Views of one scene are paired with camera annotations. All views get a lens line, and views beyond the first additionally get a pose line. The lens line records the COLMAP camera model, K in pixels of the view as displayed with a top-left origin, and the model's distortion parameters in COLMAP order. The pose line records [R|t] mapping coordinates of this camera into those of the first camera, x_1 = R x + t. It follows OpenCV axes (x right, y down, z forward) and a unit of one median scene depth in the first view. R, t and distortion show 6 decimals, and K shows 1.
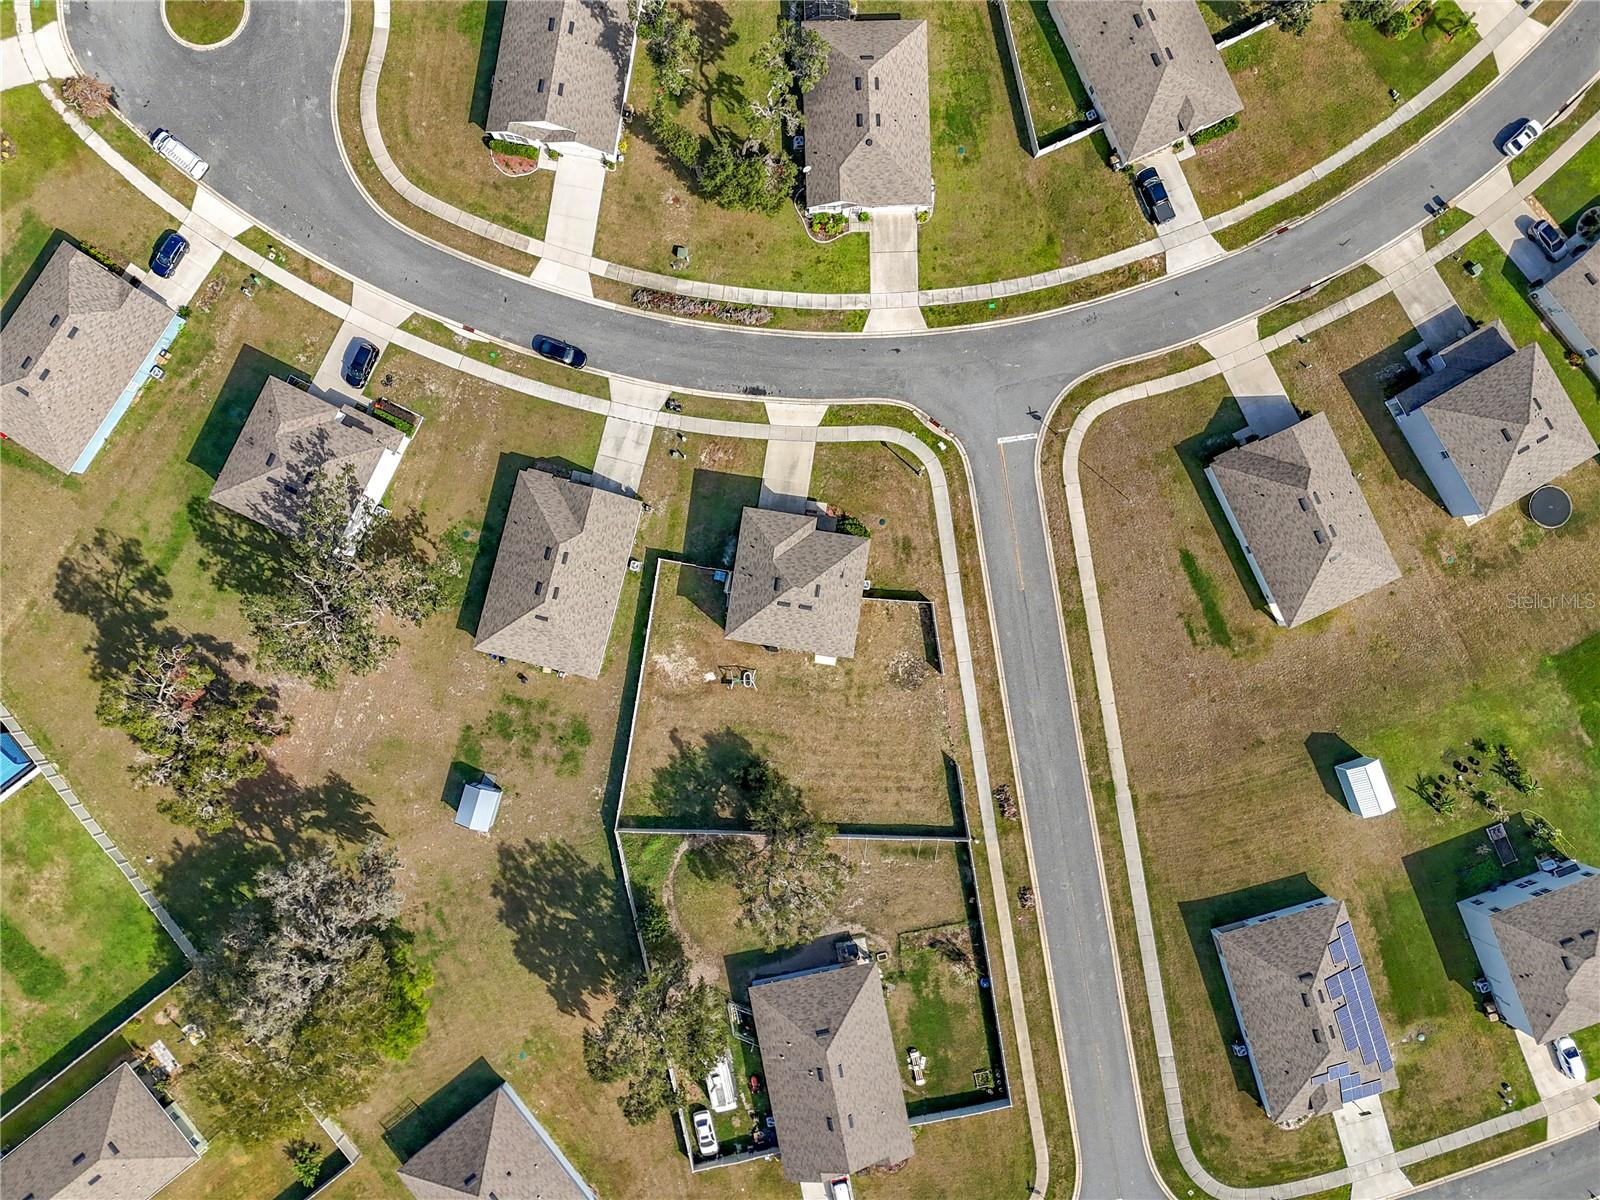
lens RADIAL K [[1183.2, 0, 798.3], [0, 1183.2, 600.6], [0, 0, 1]] dist [0.099186, -0.090615]
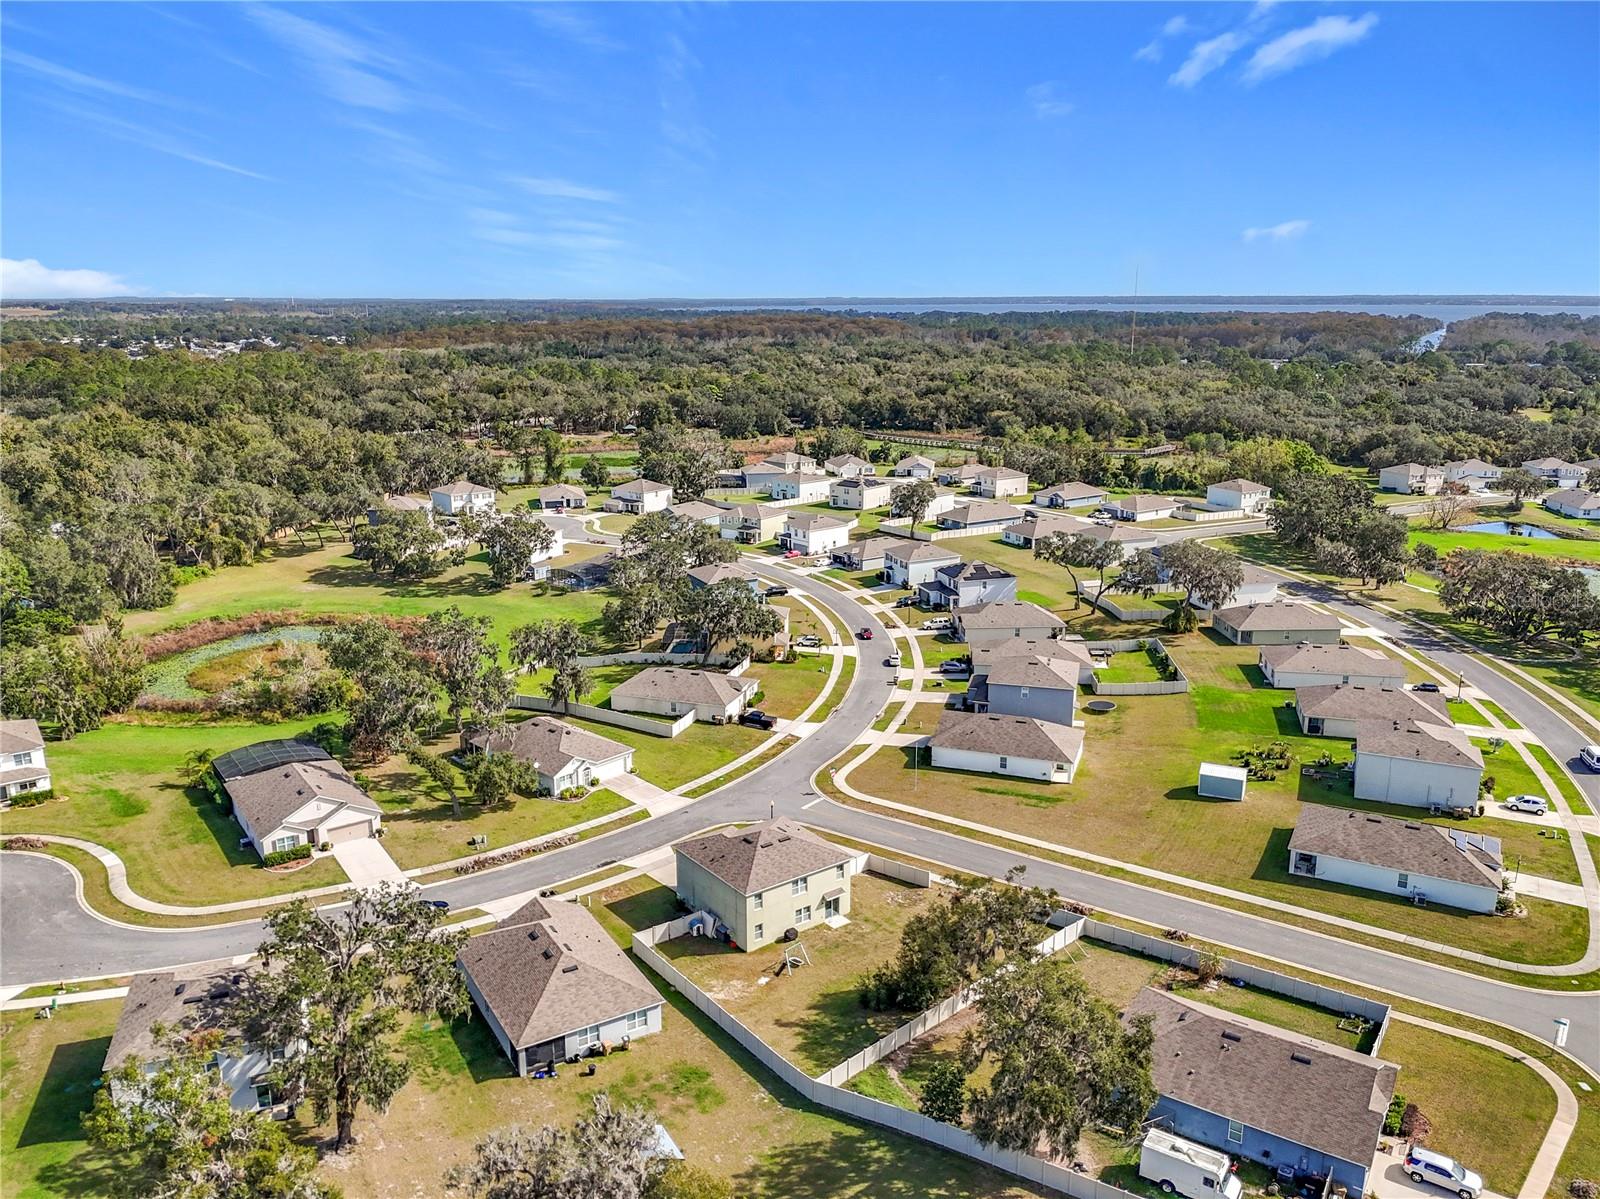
lens RADIAL K [[1207.8, 0, 798.0], [0, 1207.8, 599.1], [0, 0, 1]] dist [0.060573, -0.083535]
pose [[0.704161, -0.186037, 0.685235, -0.612653], [0.710026, 0.178386, -0.681206, 0.636800], [0.004493, 0.966213, 0.257704, 0.501622]]
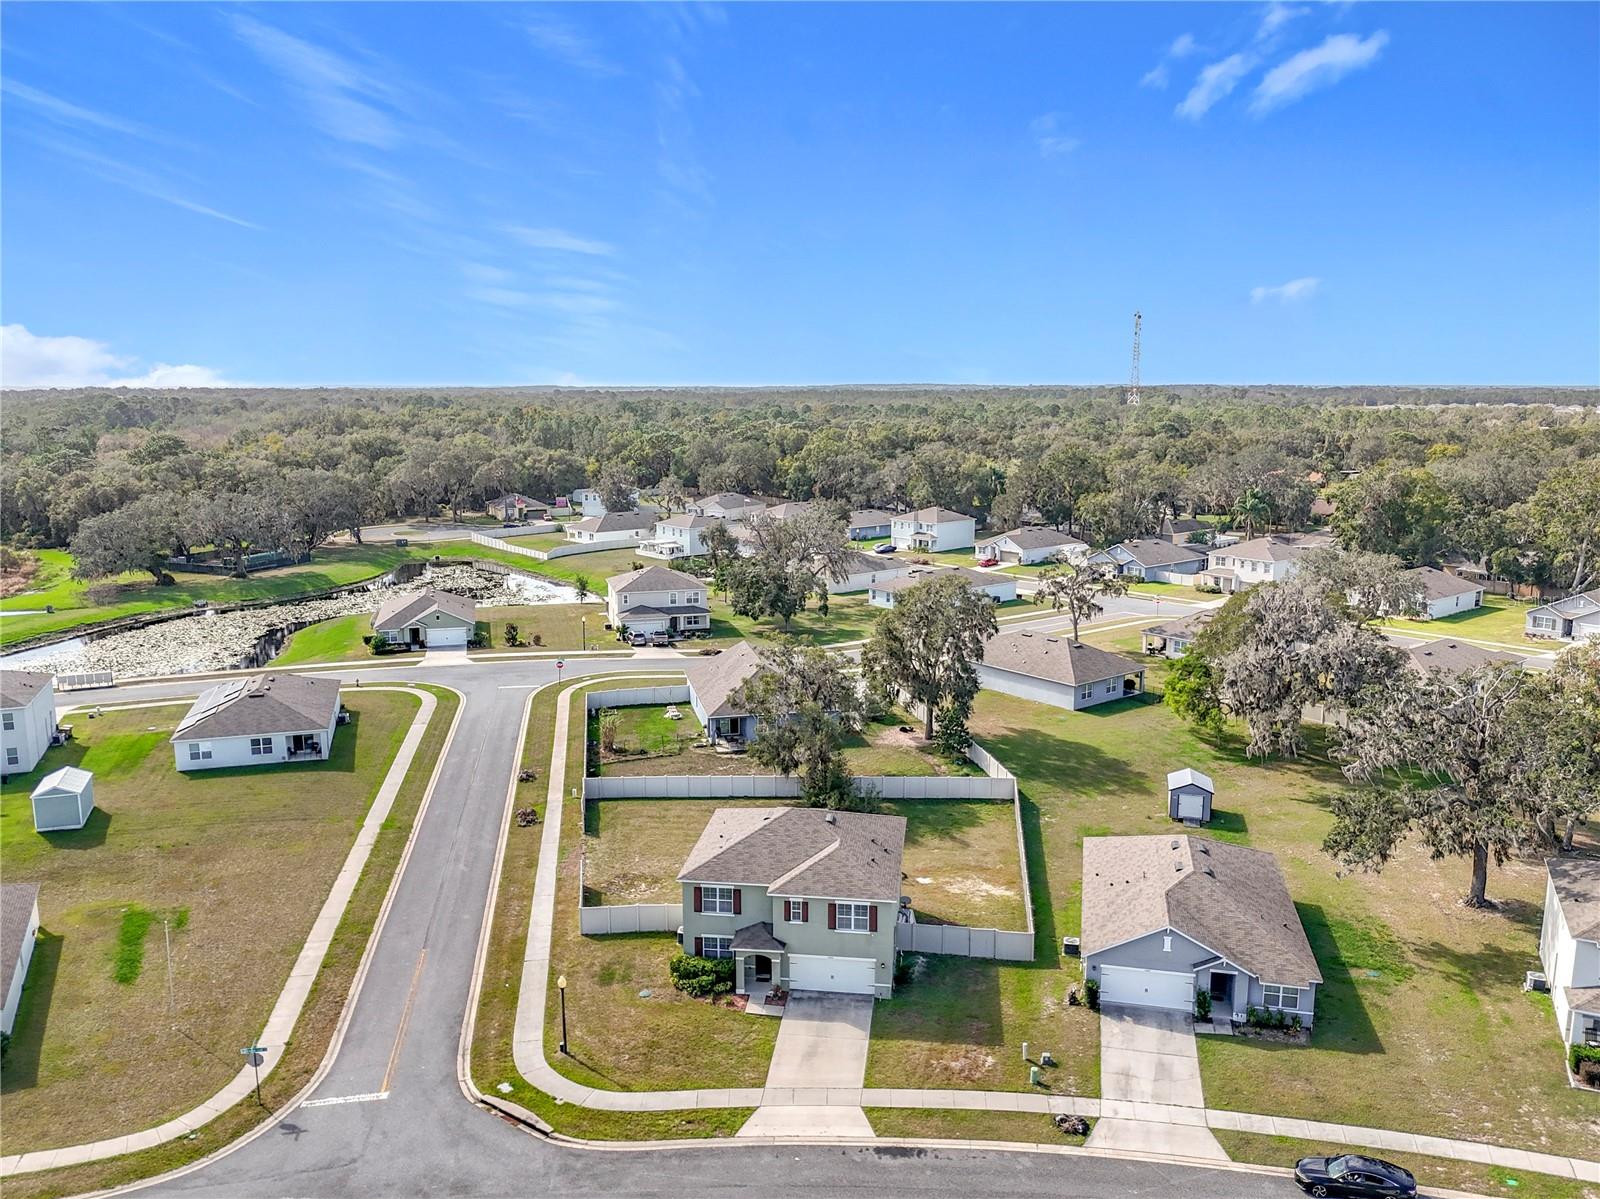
lens RADIAL K [[1218.1, 0, 804.6], [0, 1218.1, 591.8], [0, 0, 1]] dist [0.031574, -0.042947]
pose [[-0.999731, -0.007294, -0.022006, 0.011149], [-0.020550, -0.160534, 0.986816, -0.601505], [-0.010730, 0.987003, 0.160341, 0.722897]]
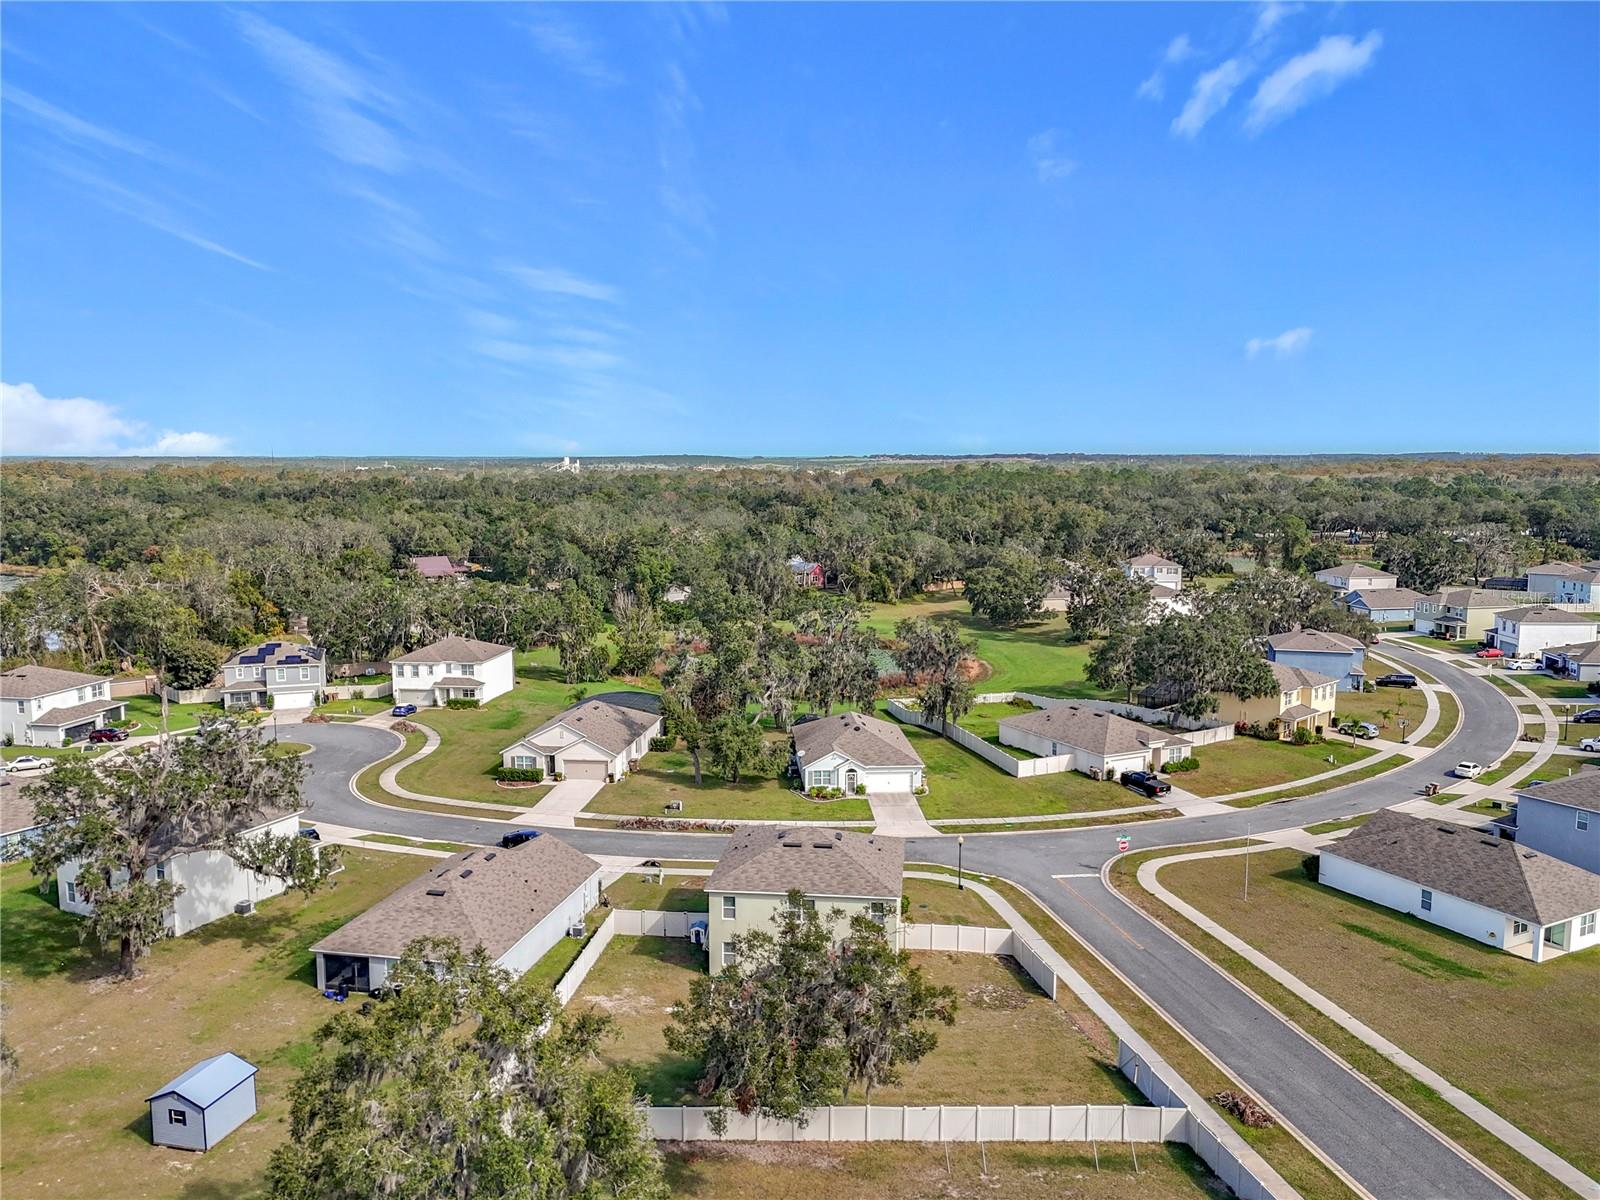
lens RADIAL K [[1198.1, 0, 800.2], [0, 1198.1, 601.1], [0, 0, 1]] dist [0.055069, -0.051054]
pose [[0.999178, -0.018064, 0.036296, -0.029150], [0.038324, 0.128687, -0.990944, 0.650613], [0.013229, 0.991521, 0.129273, 0.713582]]
